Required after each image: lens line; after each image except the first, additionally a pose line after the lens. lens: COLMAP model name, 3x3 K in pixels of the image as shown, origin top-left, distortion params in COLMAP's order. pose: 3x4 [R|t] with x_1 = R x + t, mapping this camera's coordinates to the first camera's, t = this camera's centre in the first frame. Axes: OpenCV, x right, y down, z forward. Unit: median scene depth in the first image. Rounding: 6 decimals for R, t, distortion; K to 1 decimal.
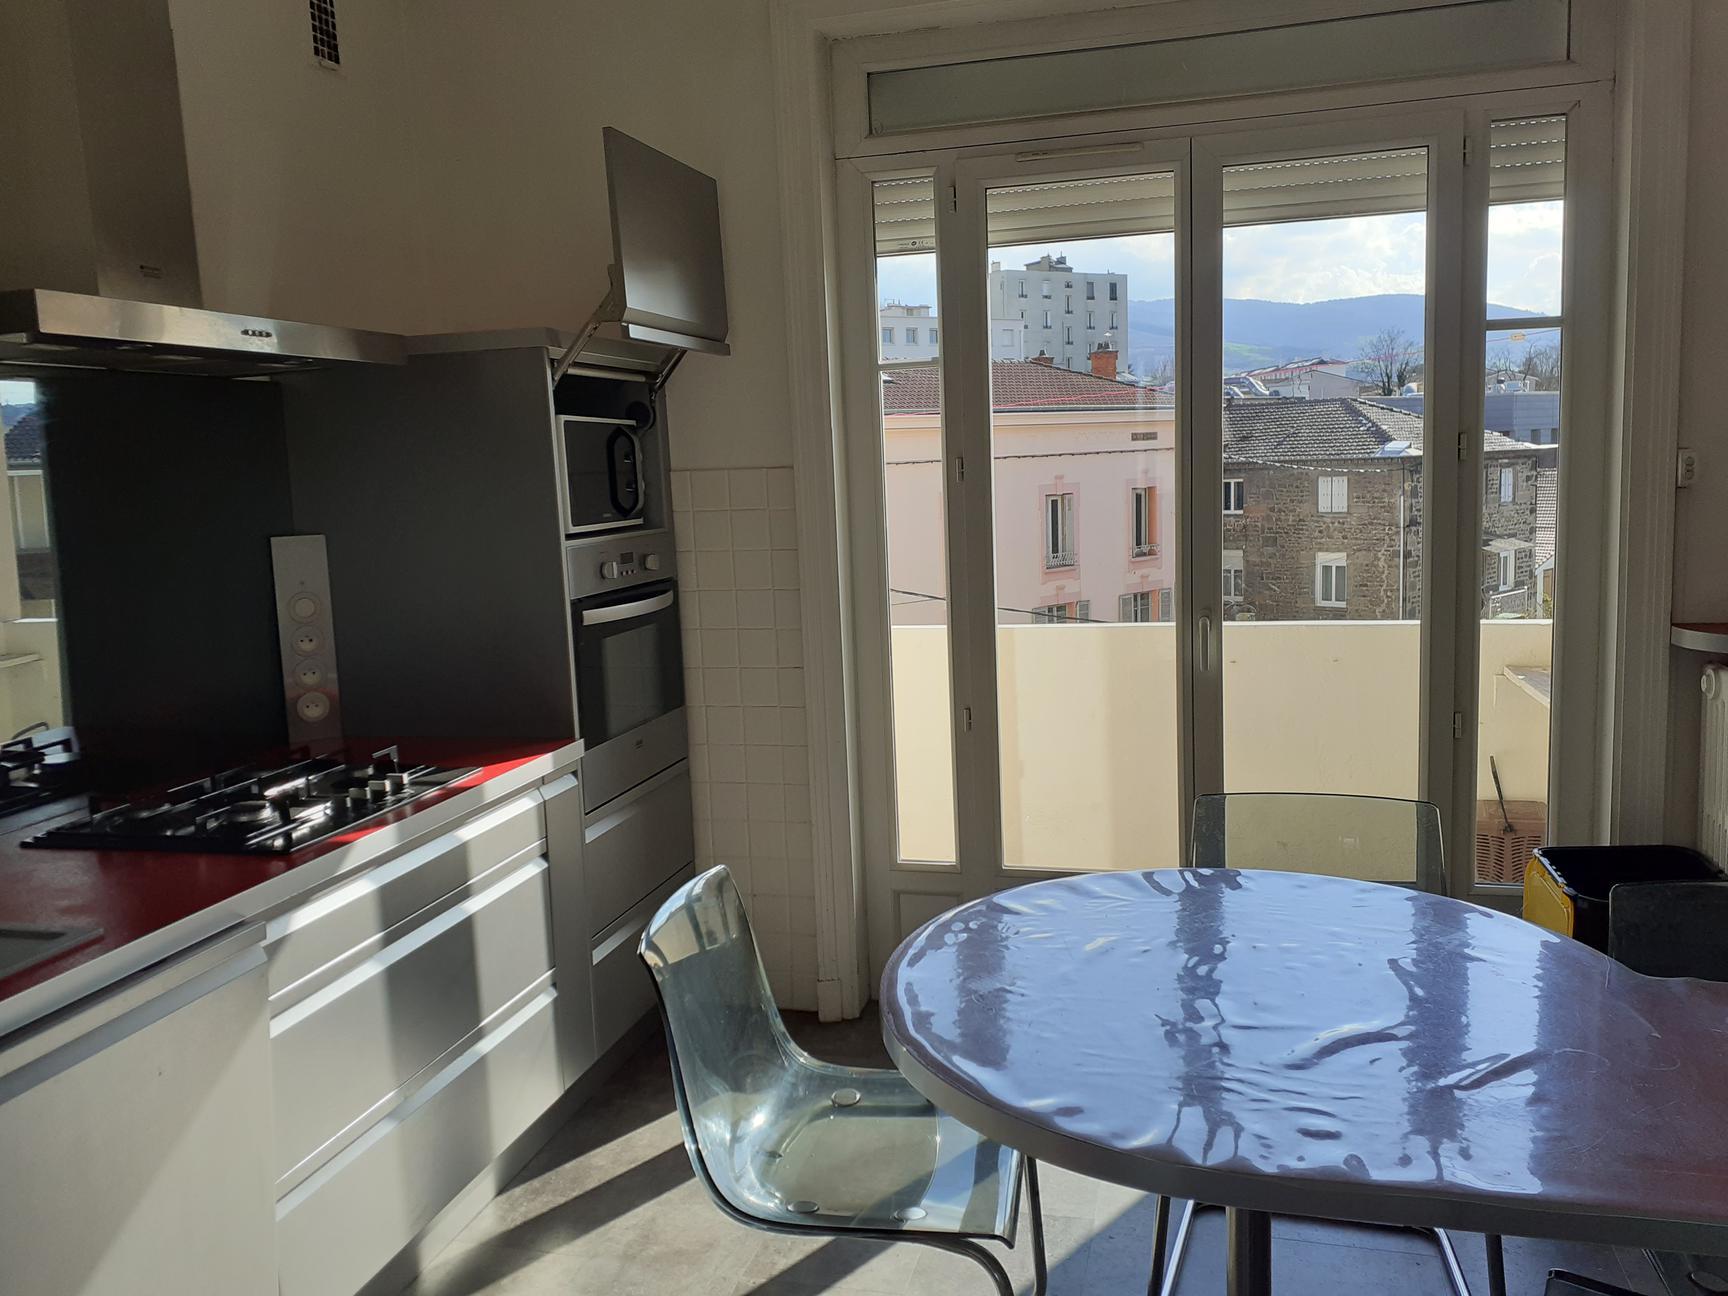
lens RADIAL K [[1365.6, 0, 877.8], [0, 1365.6, 640.6], [0, 0, 1]] dist [0.001639, -0.012595]
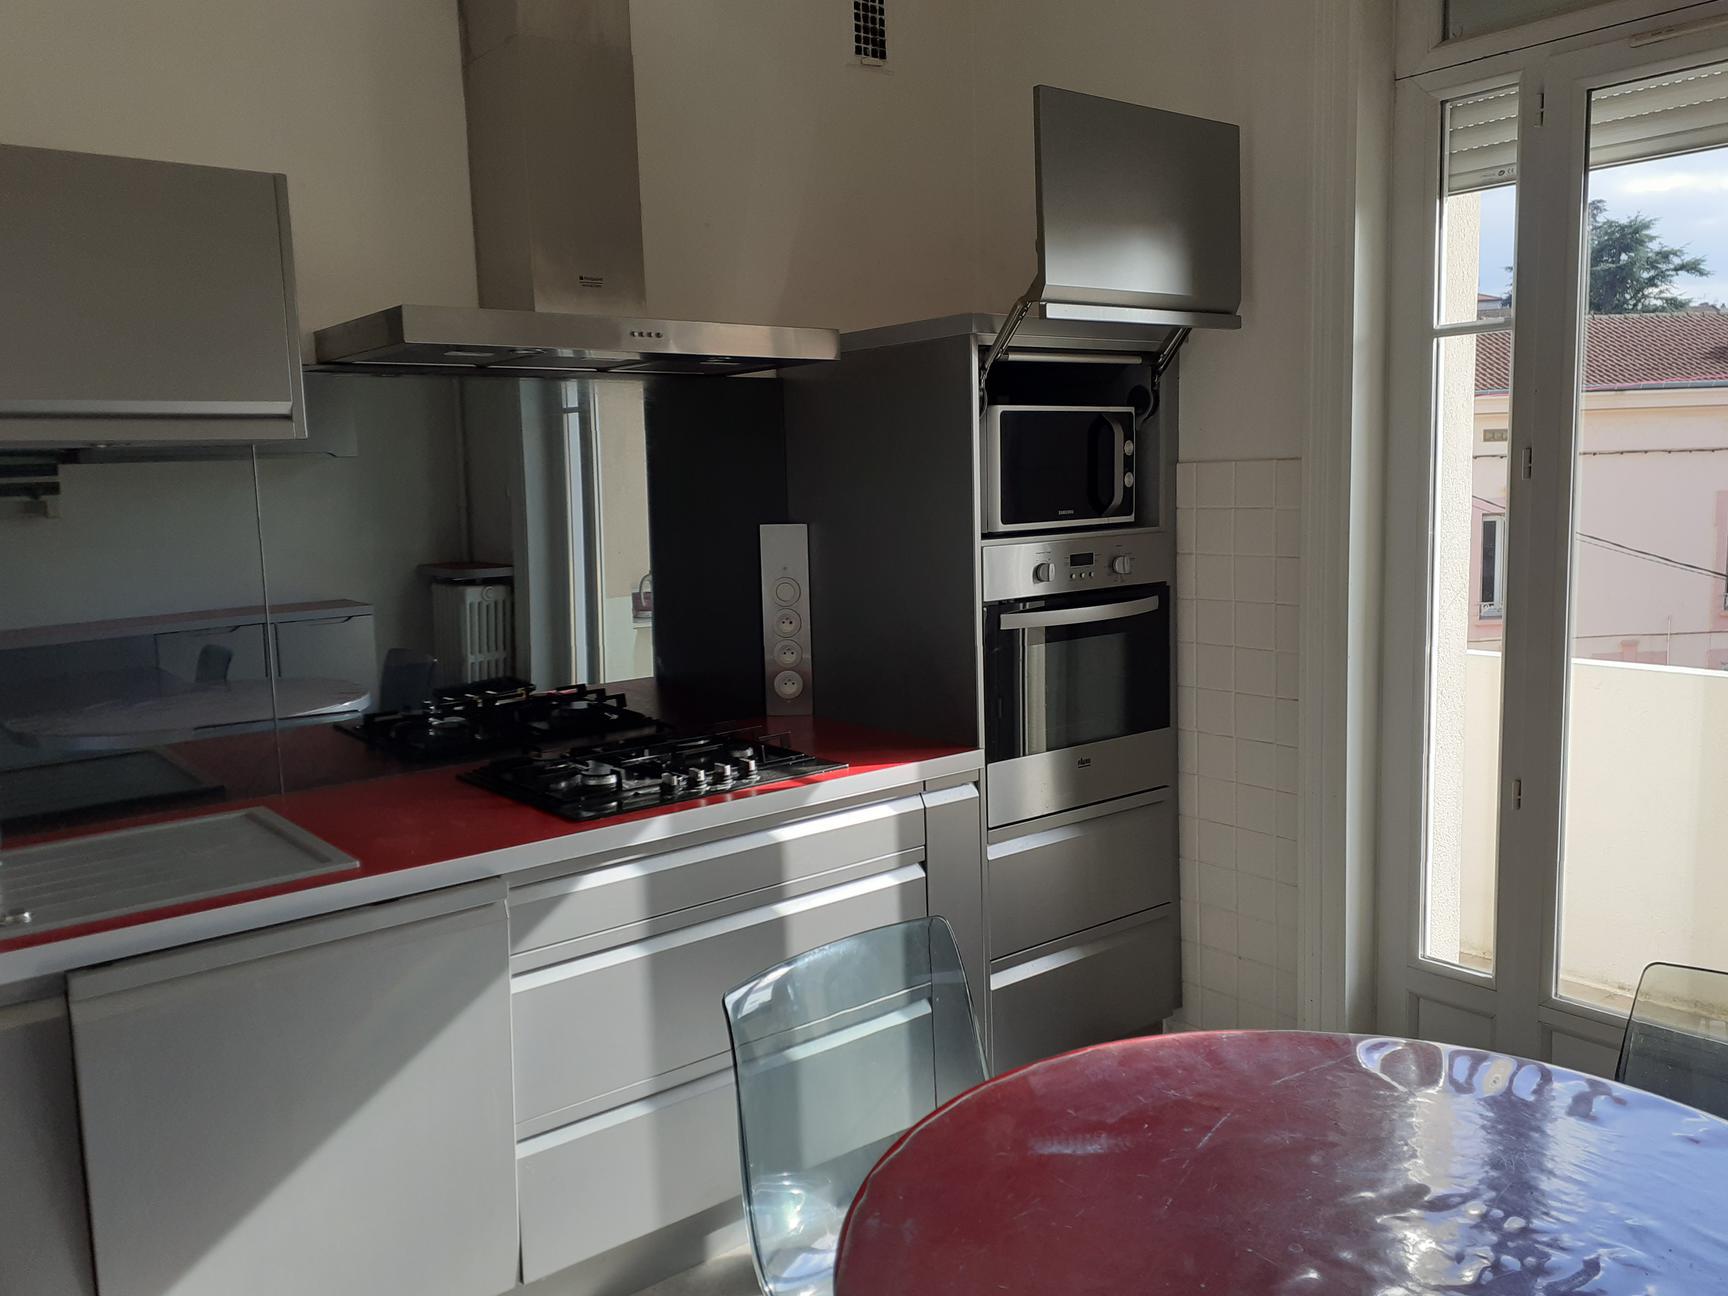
lens RADIAL K [[1365.6, 0, 863.0], [0, 1365.6, 653.8], [0, 0, 1]] dist [0.001639, -0.012595]
pose [[0.805047, 0.094365, -0.585658, 0.238084], [-0.079290, 0.995525, 0.051413, -0.032737], [0.587889, 0.005047, 0.808926, 0.172456]]
